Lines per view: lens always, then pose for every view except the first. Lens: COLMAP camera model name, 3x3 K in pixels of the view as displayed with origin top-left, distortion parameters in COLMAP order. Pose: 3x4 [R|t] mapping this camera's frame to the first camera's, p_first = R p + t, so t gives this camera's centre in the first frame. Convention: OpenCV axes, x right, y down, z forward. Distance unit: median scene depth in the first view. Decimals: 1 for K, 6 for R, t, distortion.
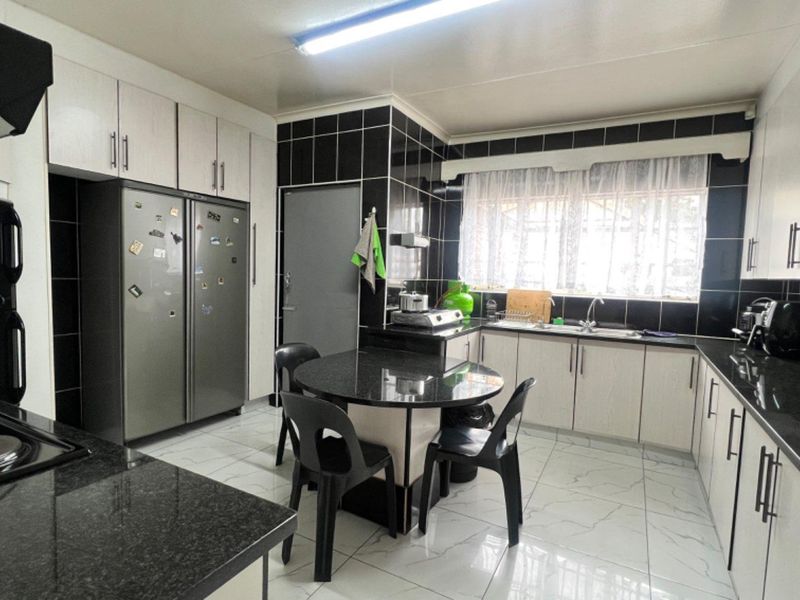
lens RADIAL K [[428.2, 0, 400.8], [0, 428.2, 298.6], [0, 0, 1]] dist [-0.002208, 0.001185]
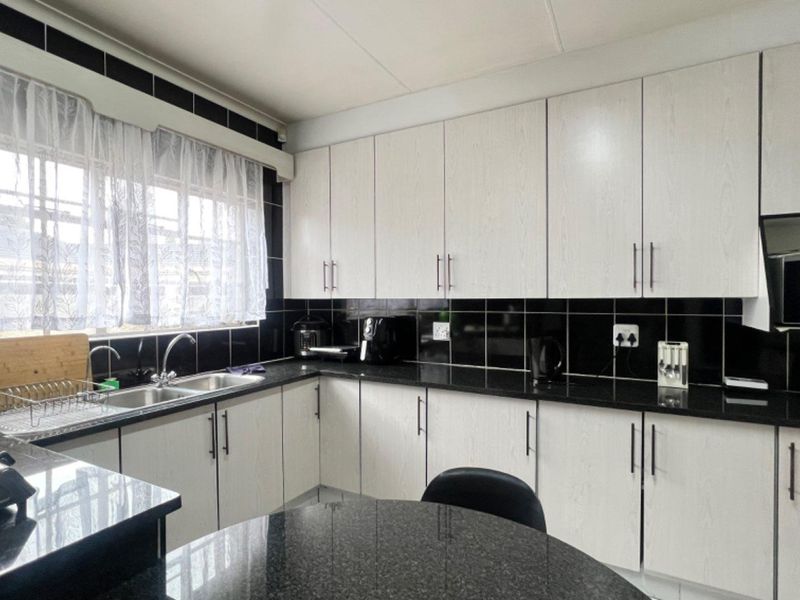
lens RADIAL K [[428.2, 0, 399.7], [0, 428.2, 303.4], [0, 0, 1]] dist [-0.002208, 0.001185]
pose [[0.011808, -0.041198, 0.999081, -0.204535], [0.075292, 0.996351, 0.040196, -0.053834], [-0.997092, 0.074748, 0.014867, 0.703008]]
